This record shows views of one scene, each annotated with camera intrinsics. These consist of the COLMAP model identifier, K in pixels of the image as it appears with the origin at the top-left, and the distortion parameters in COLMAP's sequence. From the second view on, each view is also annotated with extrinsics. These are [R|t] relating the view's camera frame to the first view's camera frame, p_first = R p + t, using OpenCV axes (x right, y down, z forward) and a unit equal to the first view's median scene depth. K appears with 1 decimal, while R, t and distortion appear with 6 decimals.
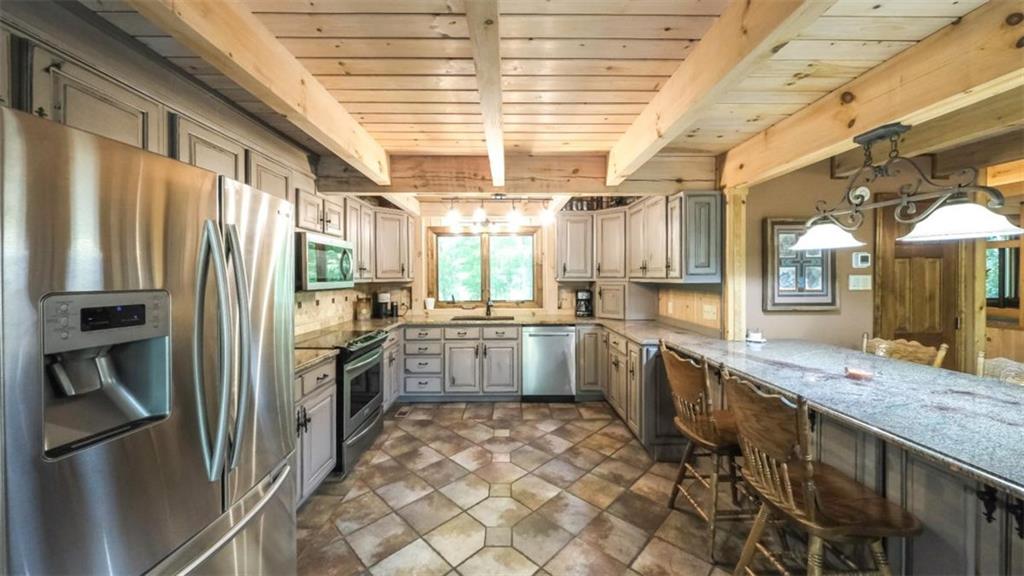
lens RADIAL K [[360.0, 0, 510.8], [0, 360.0, 281.7], [0, 0, 1]] dist [-0.001459, -0.000221]
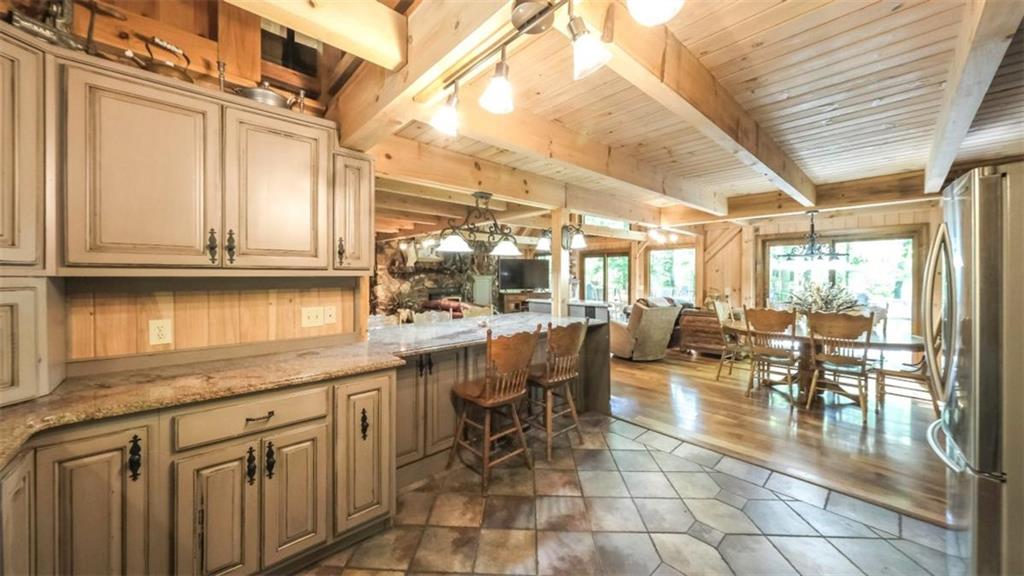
lens RADIAL K [[360.0, 0, 511.8], [0, 360.0, 279.7], [0, 0, 1]] dist [-0.001459, -0.000221]
pose [[-0.673529, -0.002948, 0.739155, -0.373539], [0.008186, 0.999901, 0.011447, 0.007821], [-0.739115, 0.013760, -0.673439, 1.717416]]
